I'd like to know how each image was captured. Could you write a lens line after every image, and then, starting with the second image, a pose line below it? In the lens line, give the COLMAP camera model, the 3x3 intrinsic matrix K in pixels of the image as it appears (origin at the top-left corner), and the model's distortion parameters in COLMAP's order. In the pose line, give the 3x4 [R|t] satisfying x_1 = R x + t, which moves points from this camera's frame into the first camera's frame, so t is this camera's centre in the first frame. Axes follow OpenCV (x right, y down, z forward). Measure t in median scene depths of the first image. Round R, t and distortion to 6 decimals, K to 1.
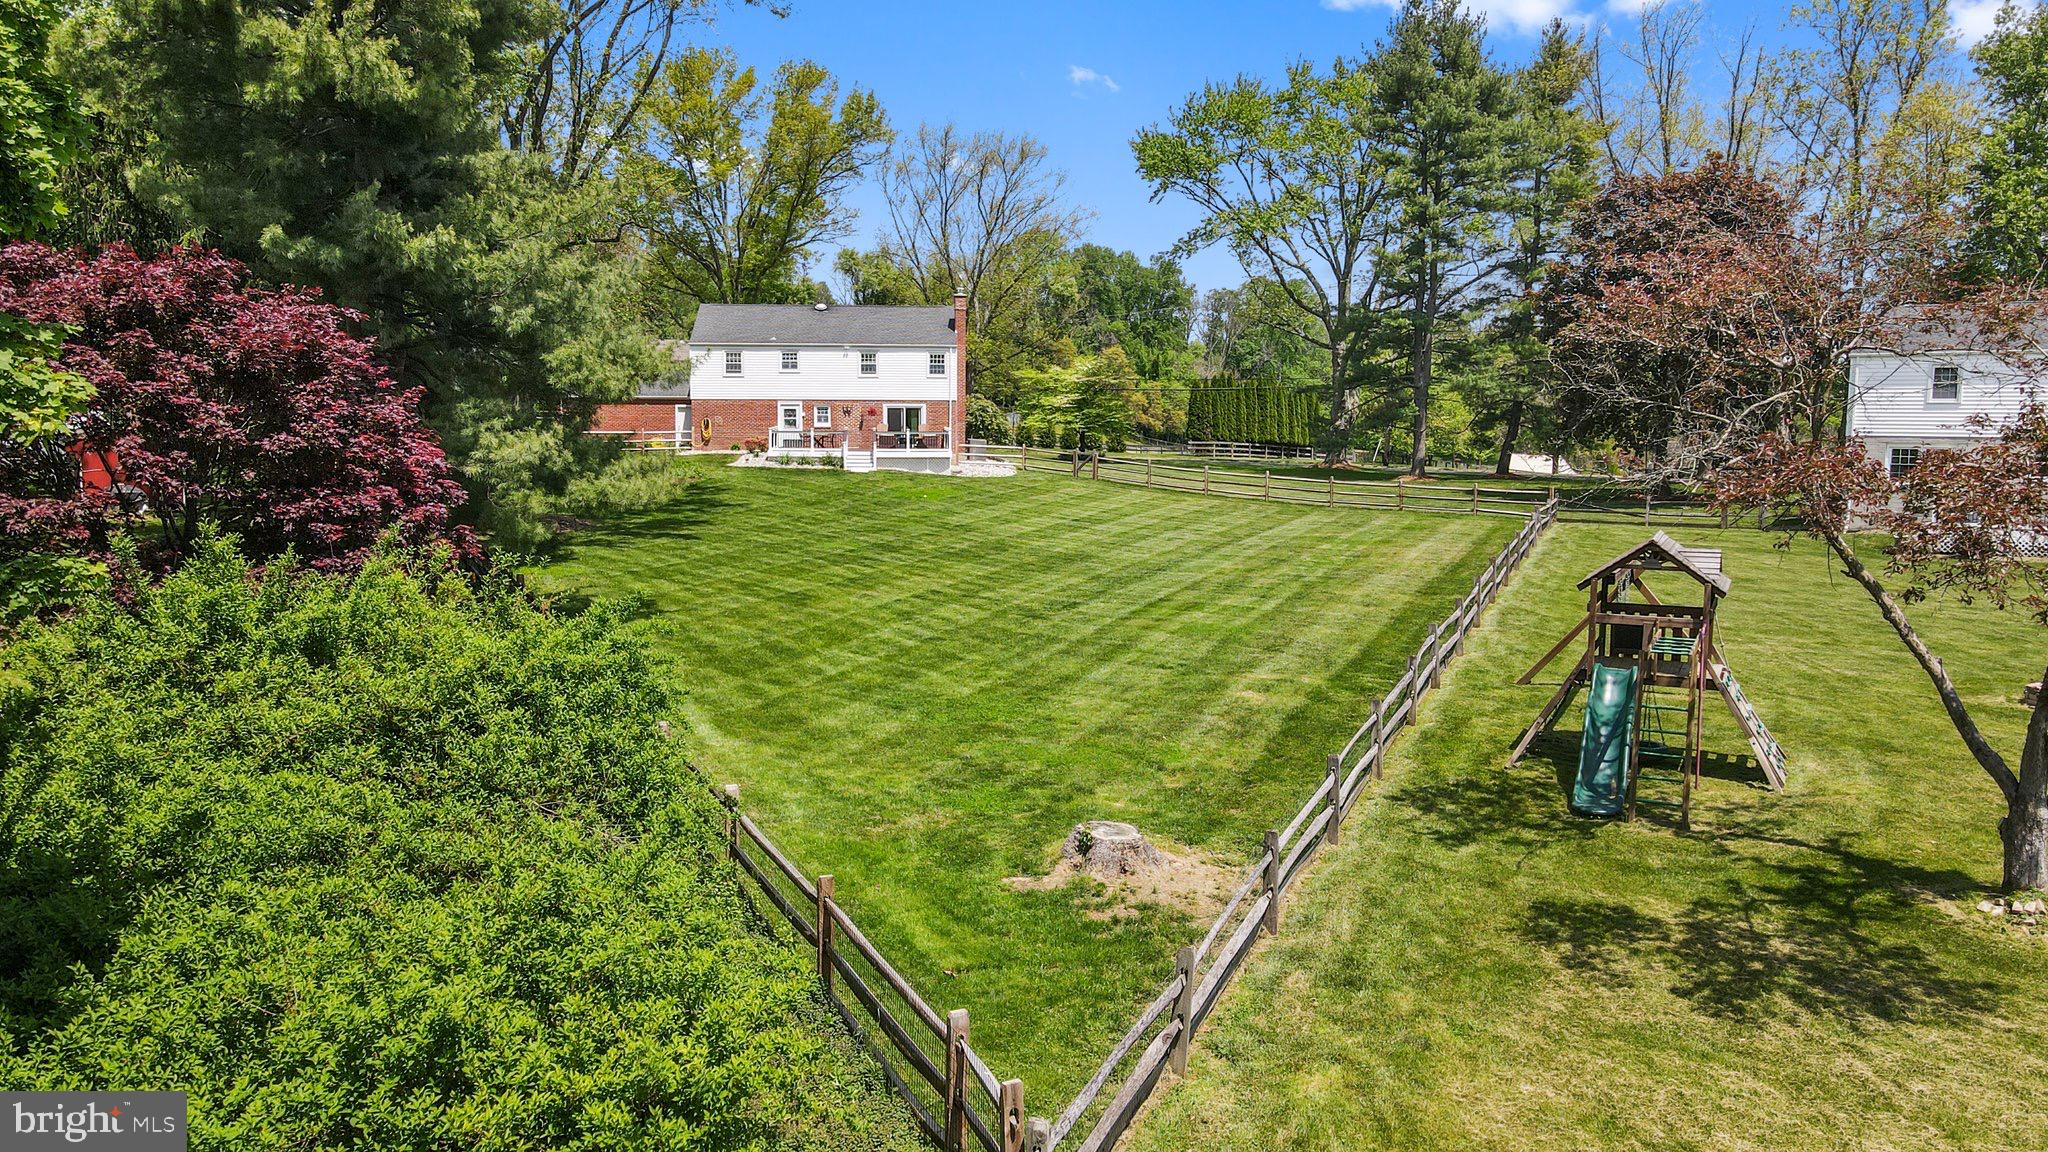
lens RADIAL K [[1517.8, 0, 1026.6], [0, 1517.8, 570.4], [0, 0, 1]] dist [-0.004821, 0.060173]
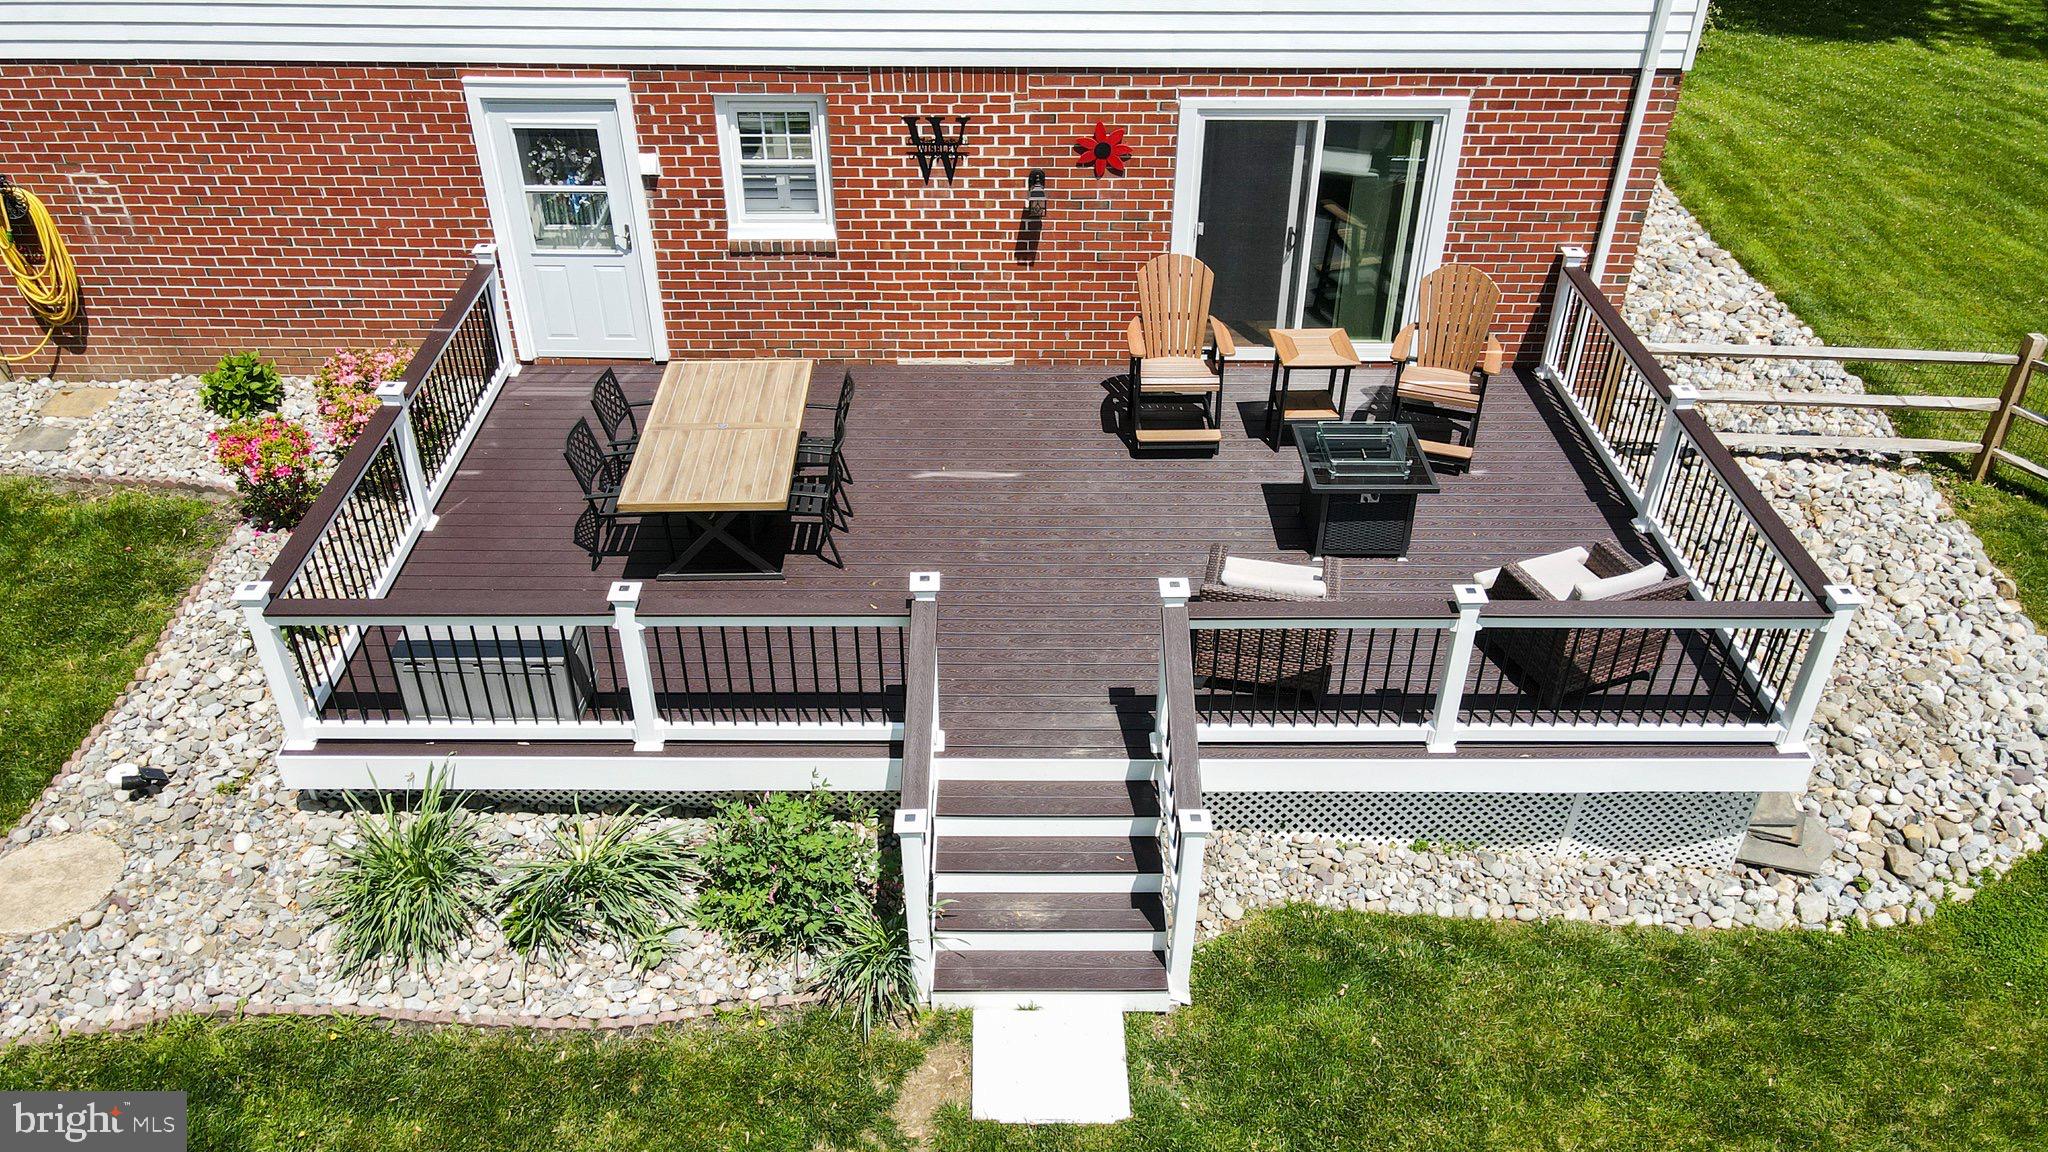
lens RADIAL K [[1483.2, 0, 1020.9], [0, 1483.2, 543.3], [0, 0, 1]] dist [0.021734, -0.003049]
pose [[0.996994, 0.044420, -0.063476, -0.099216], [-0.009186, 0.881305, 0.472458, -0.139633], [0.076929, -0.470455, 0.879064, 0.855239]]
